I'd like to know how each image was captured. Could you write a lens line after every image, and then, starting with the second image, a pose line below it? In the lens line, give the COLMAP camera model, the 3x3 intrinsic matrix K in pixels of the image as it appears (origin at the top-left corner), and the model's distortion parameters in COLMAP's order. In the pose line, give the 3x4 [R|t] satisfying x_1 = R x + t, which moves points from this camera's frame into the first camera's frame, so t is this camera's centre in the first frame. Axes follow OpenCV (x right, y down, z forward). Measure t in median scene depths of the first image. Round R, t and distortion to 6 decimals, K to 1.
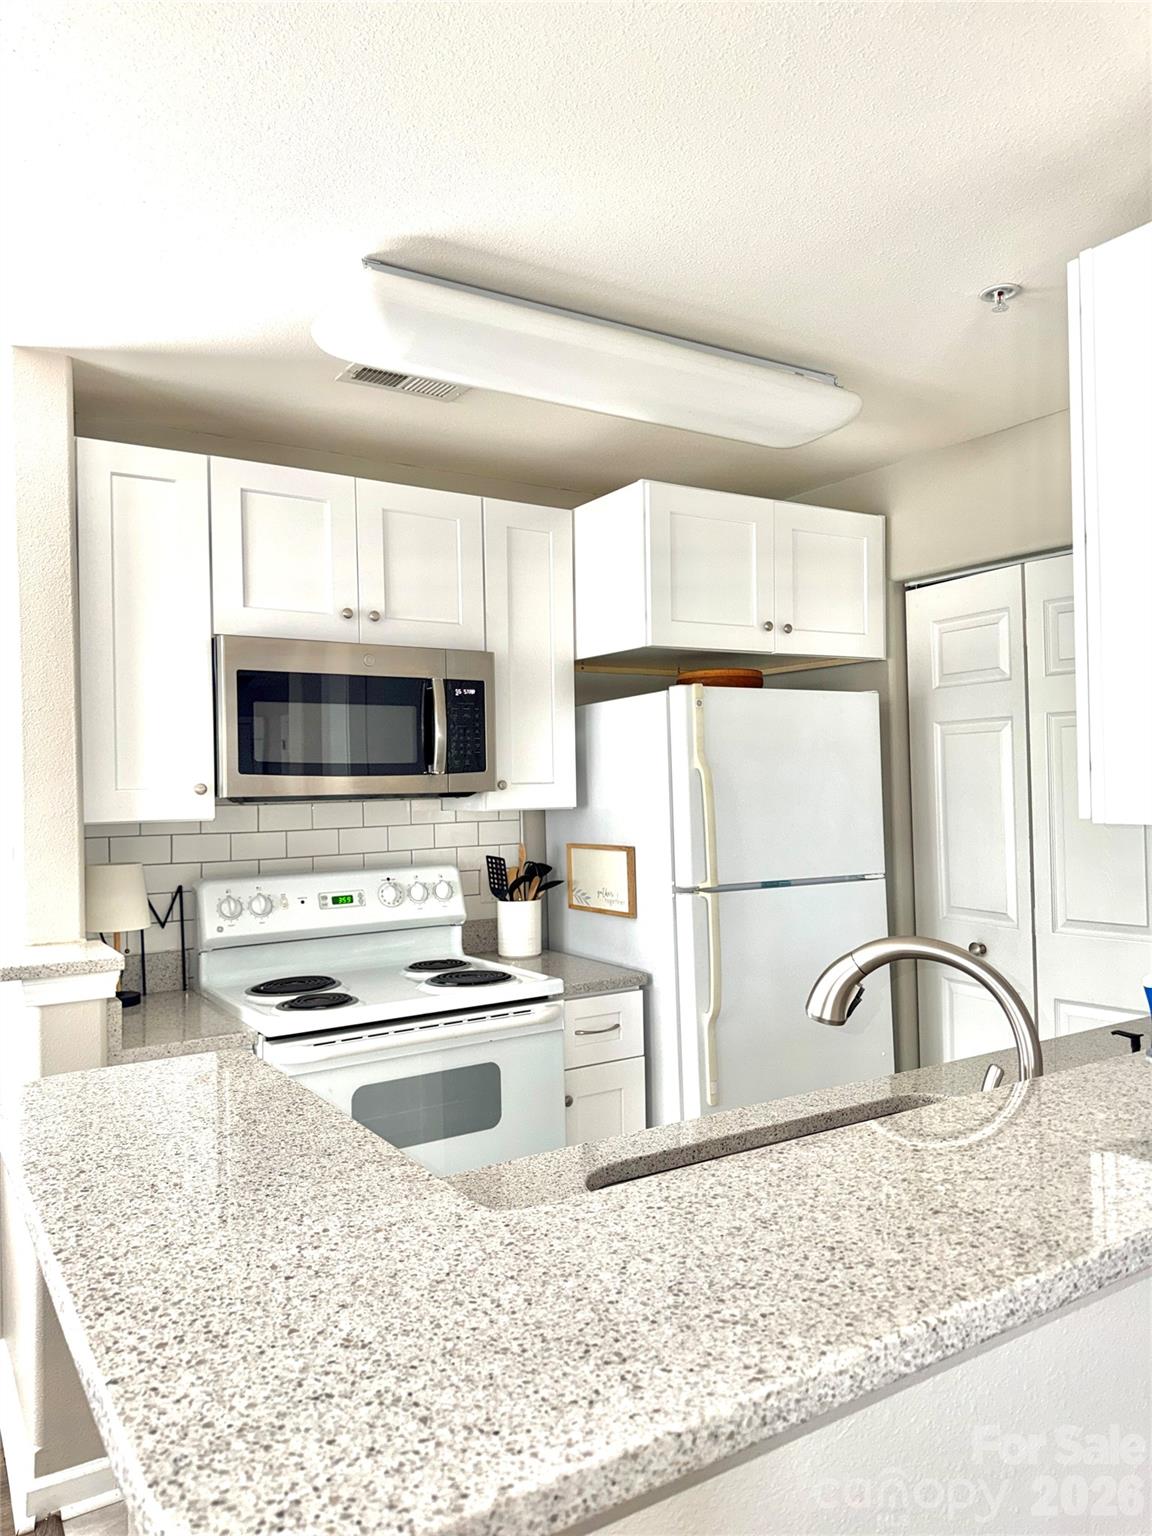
lens RADIAL K [[1085.9, 0, 578.7], [0, 1085.9, 771.9], [0, 0, 1]] dist [0.033107, -0.002833]
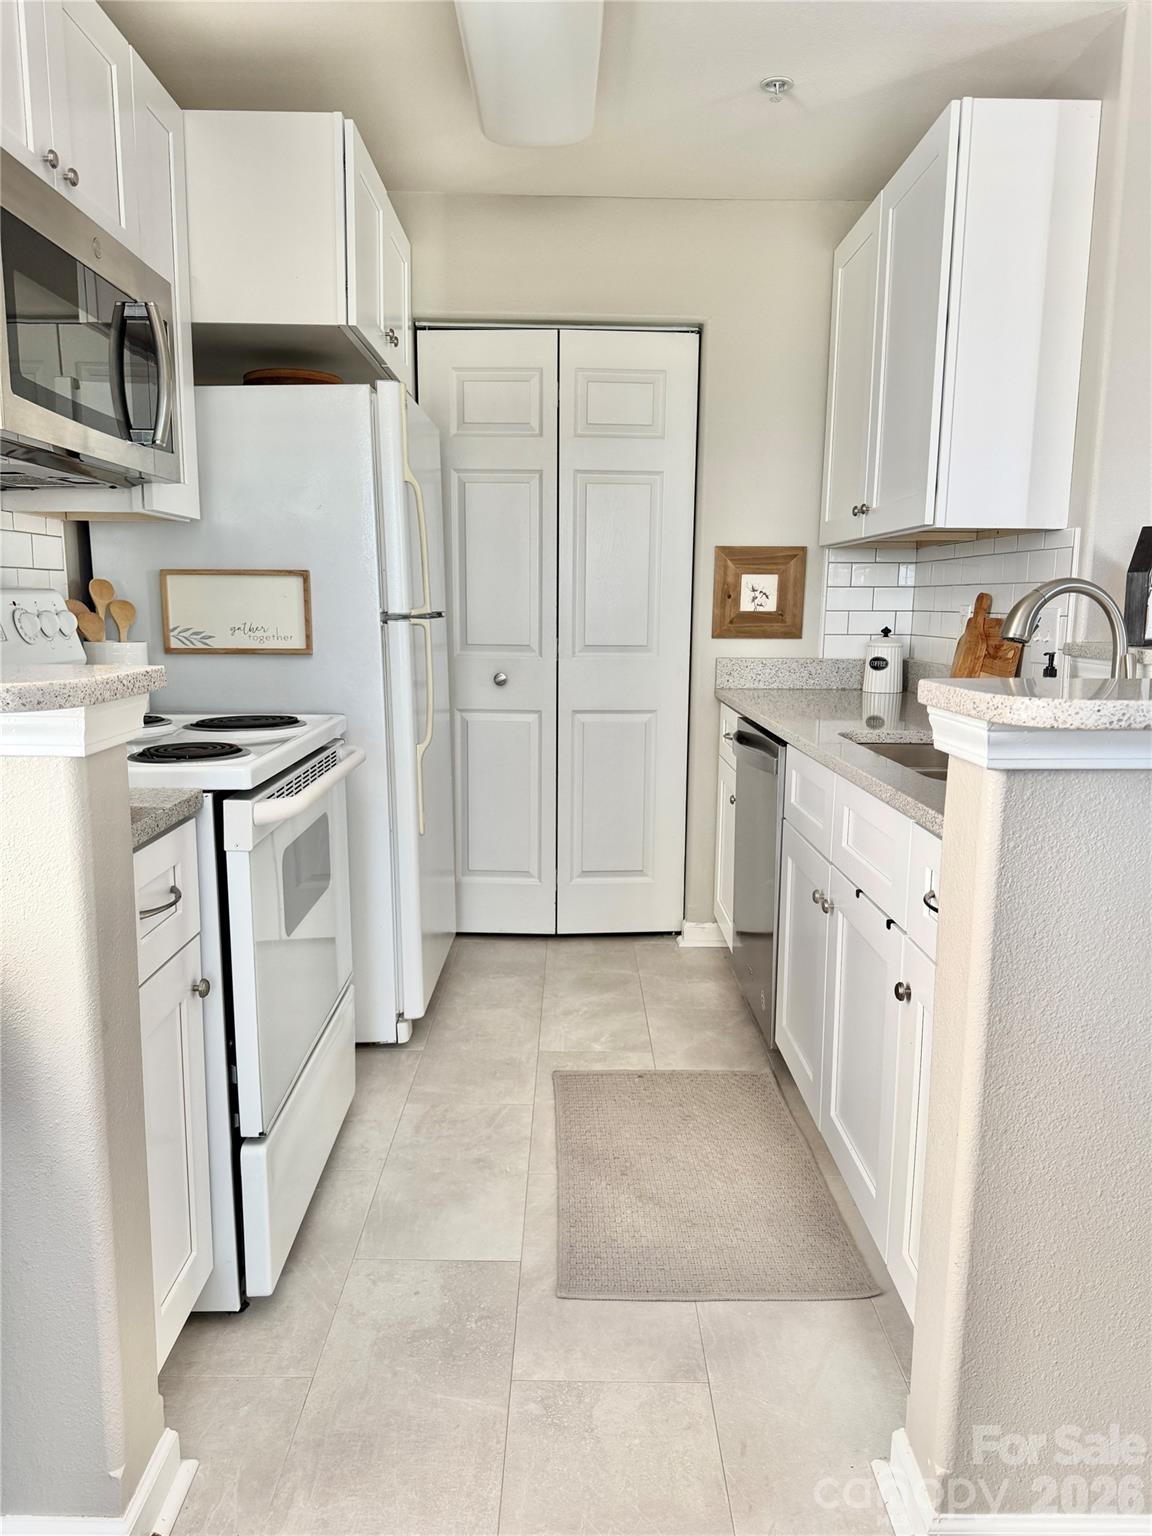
lens RADIAL K [[1085.9, 0, 576.9], [0, 1085.9, 769.3], [0, 0, 1]] dist [0.033107, -0.002833]
pose [[0.522456, -0.109585, 0.845595, -0.584666], [-0.033111, 0.988351, 0.148543, 0.088913], [-0.852023, -0.105606, 0.512742, 0.360149]]
